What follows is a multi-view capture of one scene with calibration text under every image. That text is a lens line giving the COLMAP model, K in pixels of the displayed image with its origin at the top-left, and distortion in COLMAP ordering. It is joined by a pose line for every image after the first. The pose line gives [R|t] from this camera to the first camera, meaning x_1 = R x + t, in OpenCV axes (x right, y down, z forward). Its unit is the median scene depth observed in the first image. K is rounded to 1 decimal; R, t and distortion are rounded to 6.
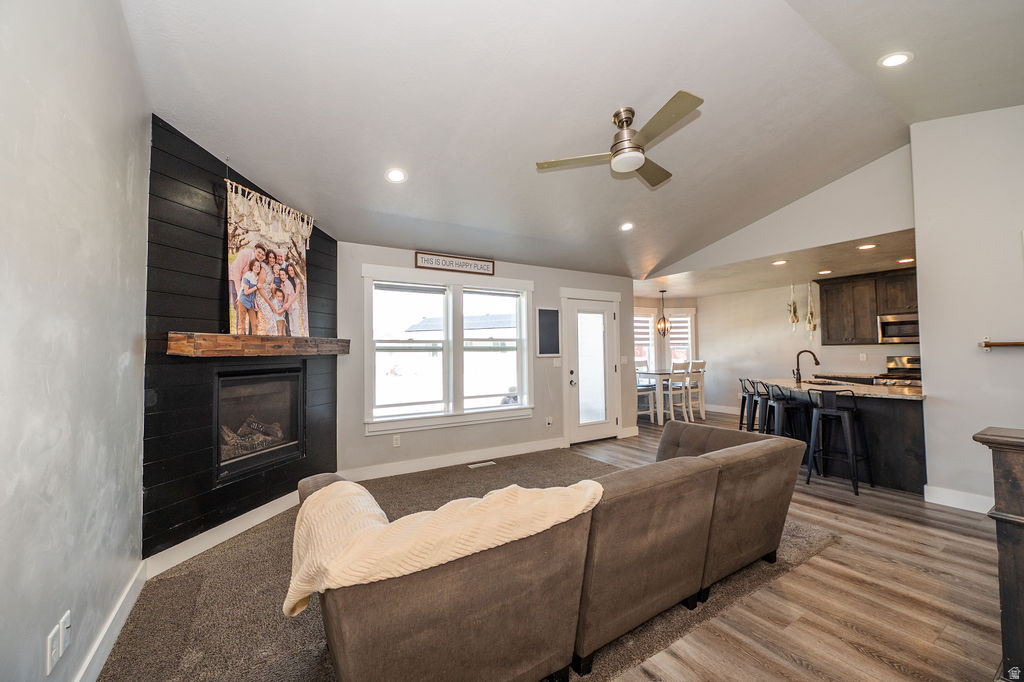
lens RADIAL K [[406.6, 0, 513.5], [0, 406.6, 336.8], [0, 0, 1]] dist [-0.011964, -0.000192]
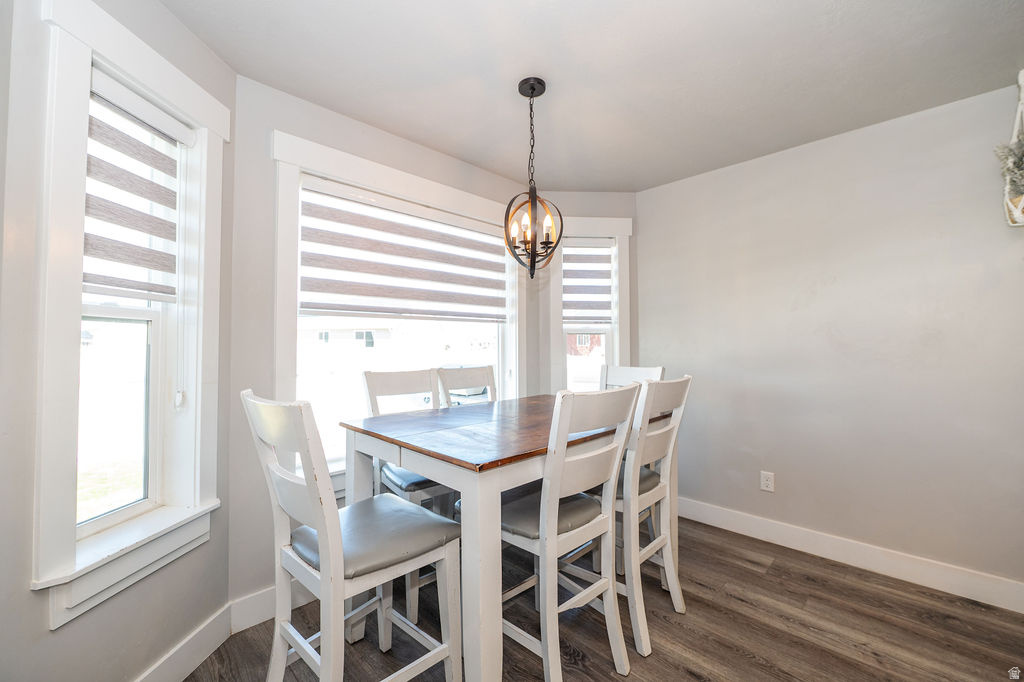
lens RADIAL K [[406.6, 0, 513.5], [0, 406.6, 336.8], [0, 0, 1]] dist [-0.011964, -0.000192]
pose [[0.975416, 0.015404, 0.219830, 0.662698], [-0.018183, 0.999778, 0.010624, 0.076077], [-0.219618, -0.014360, 0.975480, 1.655804]]
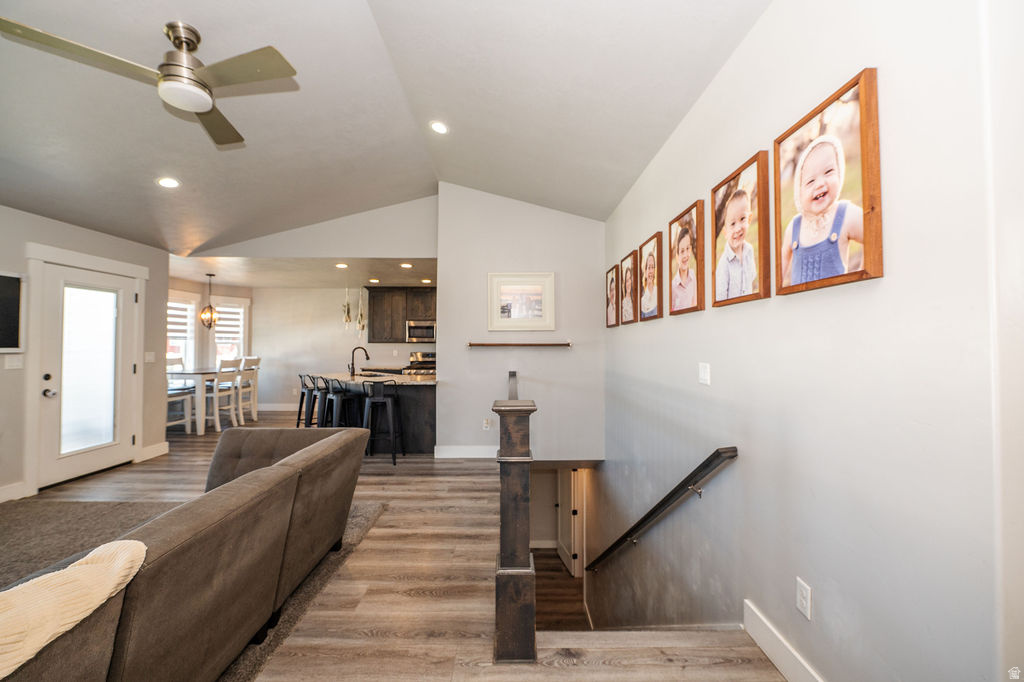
lens RADIAL K [[402.8, 0, 514.3], [0, 402.8, 336.9], [0, 0, 1]] dist [-0.009798, -0.000401]
pose [[0.521159, 0.031683, 0.852871, -0.016463], [-0.040148, 0.999115, -0.012582, 0.002488], [-0.852515, -0.027684, 0.521970, 0.058239]]
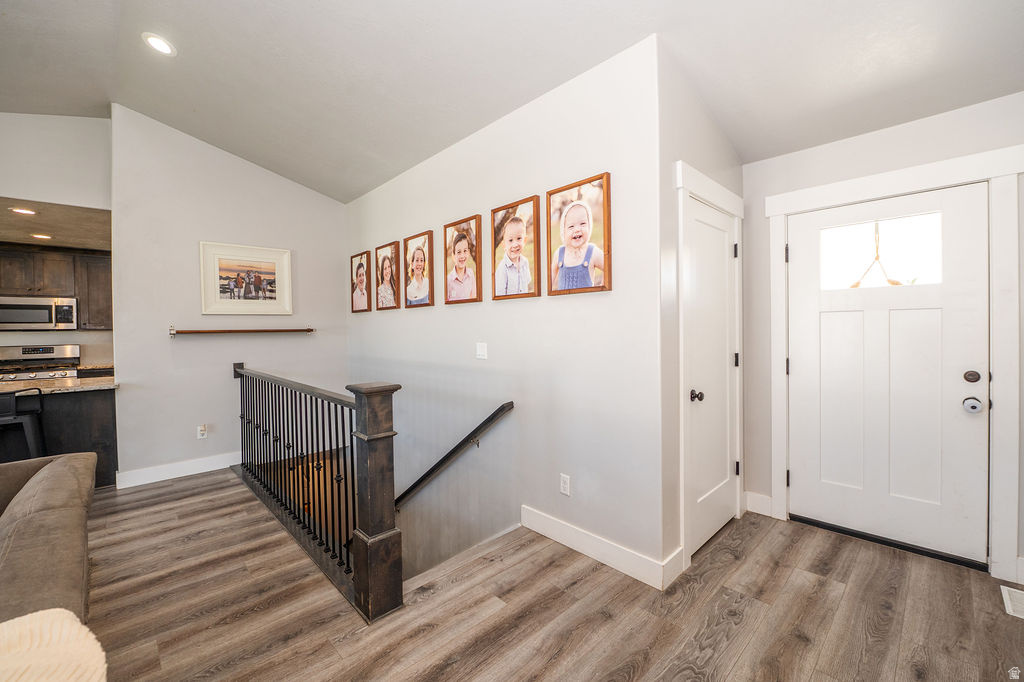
lens RADIAL K [[418.7, 0, 513.7], [0, 418.7, 335.9], [0, 0, 1]] dist [-0.011069, -0.000312]
pose [[-0.205312, -0.002904, 0.978692, -0.168180], [-0.021901, 0.999759, -0.001628, 0.009689], [-0.978451, -0.021769, -0.205326, 0.246545]]
